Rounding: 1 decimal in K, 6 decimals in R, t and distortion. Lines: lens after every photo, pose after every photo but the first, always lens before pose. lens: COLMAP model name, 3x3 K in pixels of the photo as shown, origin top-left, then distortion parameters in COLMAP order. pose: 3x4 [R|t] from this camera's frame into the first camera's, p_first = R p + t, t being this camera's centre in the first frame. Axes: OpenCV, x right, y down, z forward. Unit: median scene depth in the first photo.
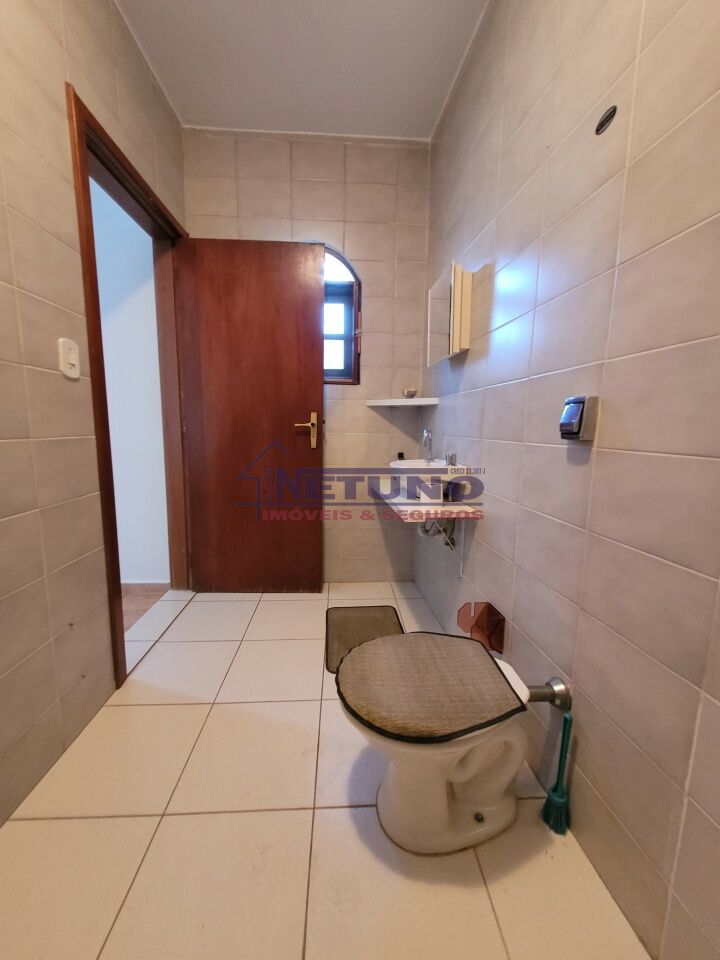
lens RADIAL K [[373.6, 0, 358.6], [0, 373.6, 481.0], [0, 0, 1]] dist [0.005299, 0.000258]
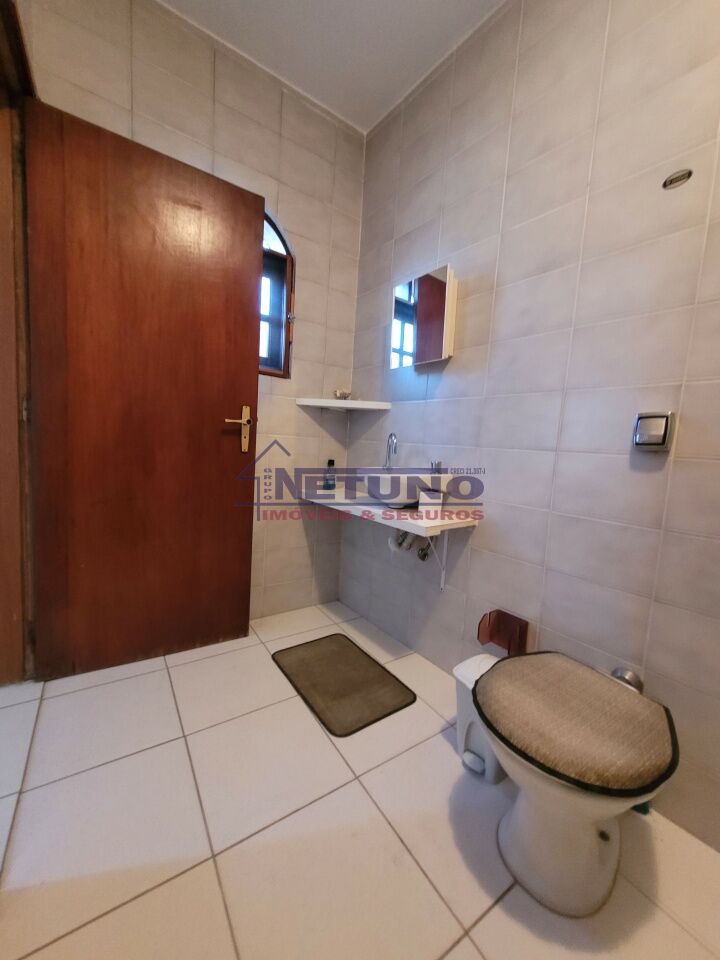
lens RADIAL K [[373.6, 0, 359.7], [0, 373.6, 480.3], [0, 0, 1]] dist [0.005299, 0.000258]
pose [[0.856966, -0.012872, 0.515212, -0.313138], [0.024914, 0.999554, -0.016467, -0.009461], [-0.514771, 0.026947, 0.856904, 0.205463]]
